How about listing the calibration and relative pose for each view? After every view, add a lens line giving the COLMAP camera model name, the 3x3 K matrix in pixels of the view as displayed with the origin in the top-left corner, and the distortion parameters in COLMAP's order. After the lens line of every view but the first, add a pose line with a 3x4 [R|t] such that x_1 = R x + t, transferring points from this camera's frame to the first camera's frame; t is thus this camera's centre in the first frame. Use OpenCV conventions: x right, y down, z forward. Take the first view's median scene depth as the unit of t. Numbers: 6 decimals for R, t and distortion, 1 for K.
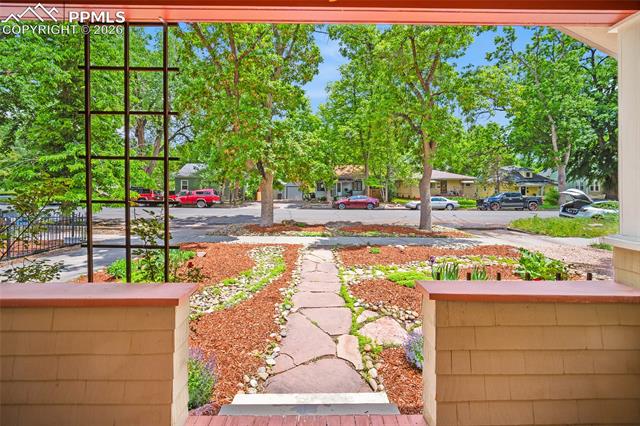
lens RADIAL K [[262.9, 0, 320.0], [0, 262.9, 193.4], [0, 0, 1]] dist [-0.000559, -0.000227]
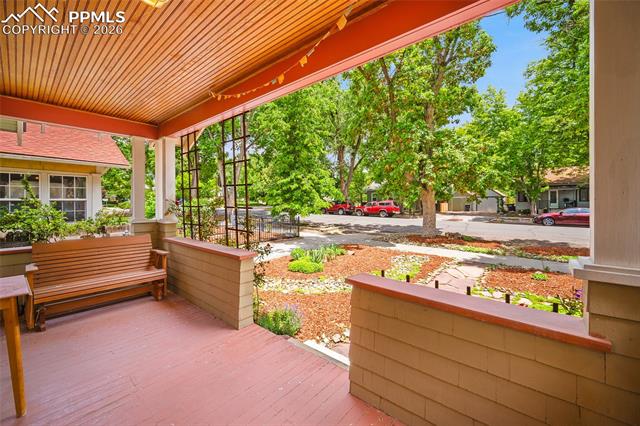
lens RADIAL K [[254.1, 0, 320.0], [0, 254.1, 213.0], [0, 0, 1]] dist [-0.001241, -0.000221]
pose [[0.759194, 0.024275, -0.650411, 0.120480], [-0.002495, 0.999405, 0.034387, 0.000331], [0.650859, -0.024483, 0.758803, -0.005268]]
